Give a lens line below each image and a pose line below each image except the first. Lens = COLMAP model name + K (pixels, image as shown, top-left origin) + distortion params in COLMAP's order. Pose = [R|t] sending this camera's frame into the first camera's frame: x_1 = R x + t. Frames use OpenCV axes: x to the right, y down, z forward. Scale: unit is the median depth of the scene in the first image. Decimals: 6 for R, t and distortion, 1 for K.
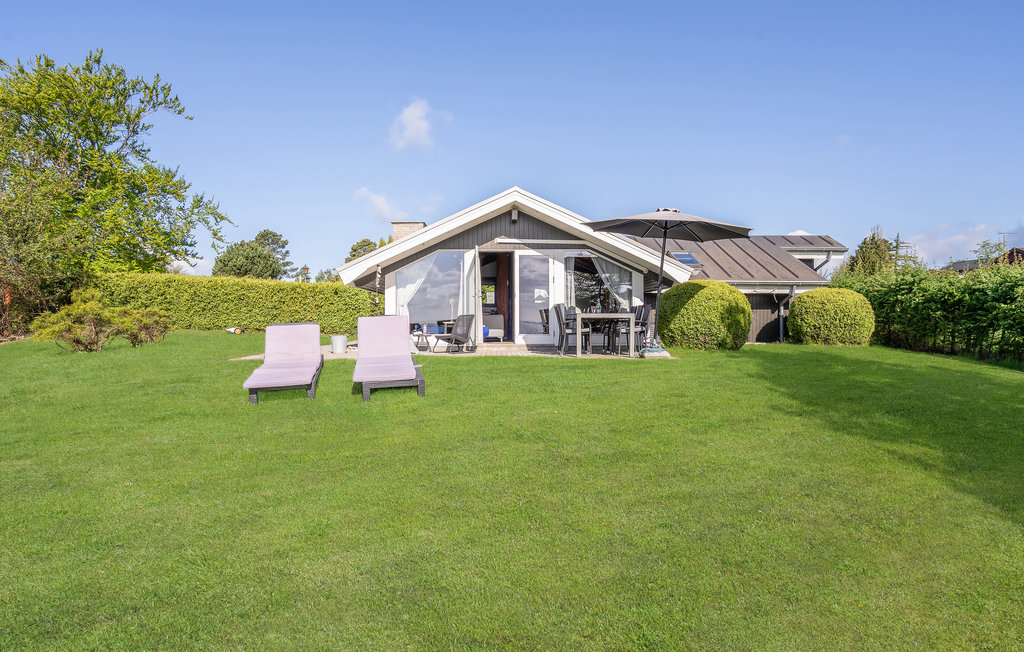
lens RADIAL K [[624.9, 0, 511.5], [0, 624.9, 323.8], [0, 0, 1]] dist [0.014240, 0.000270]
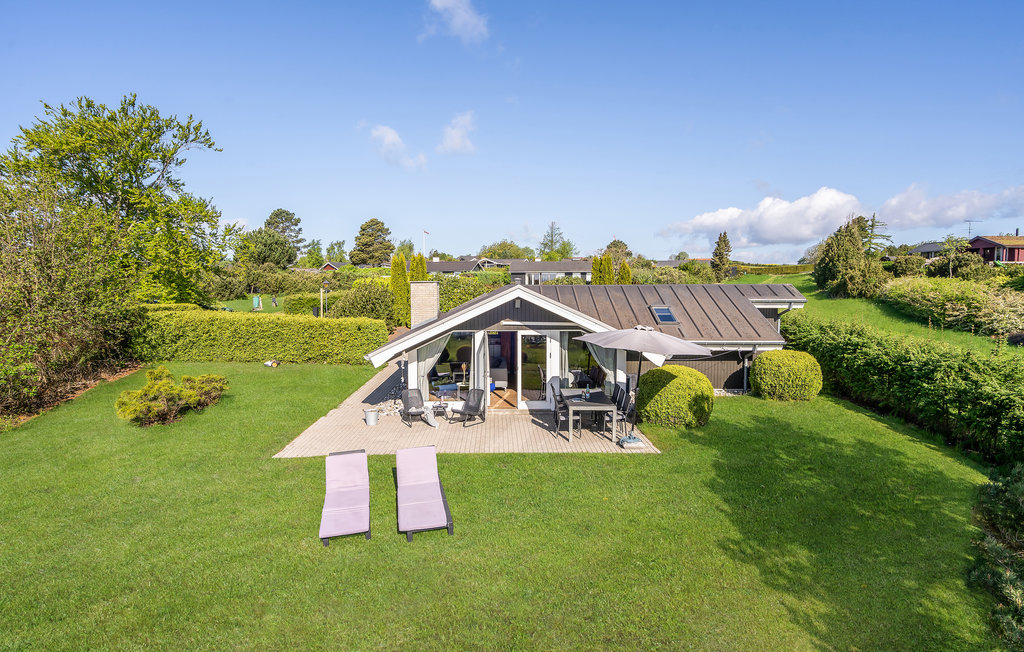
lens RADIAL K [[588.7, 0, 512.9], [0, 588.7, 326.0], [0, 0, 1]] dist [0.017056, 0.002571]
pose [[0.999983, 0.002961, 0.005053, -0.007668], [-0.003322, 0.997318, 0.073115, -0.165569], [-0.004823, -0.073130, 0.997311, -0.086958]]
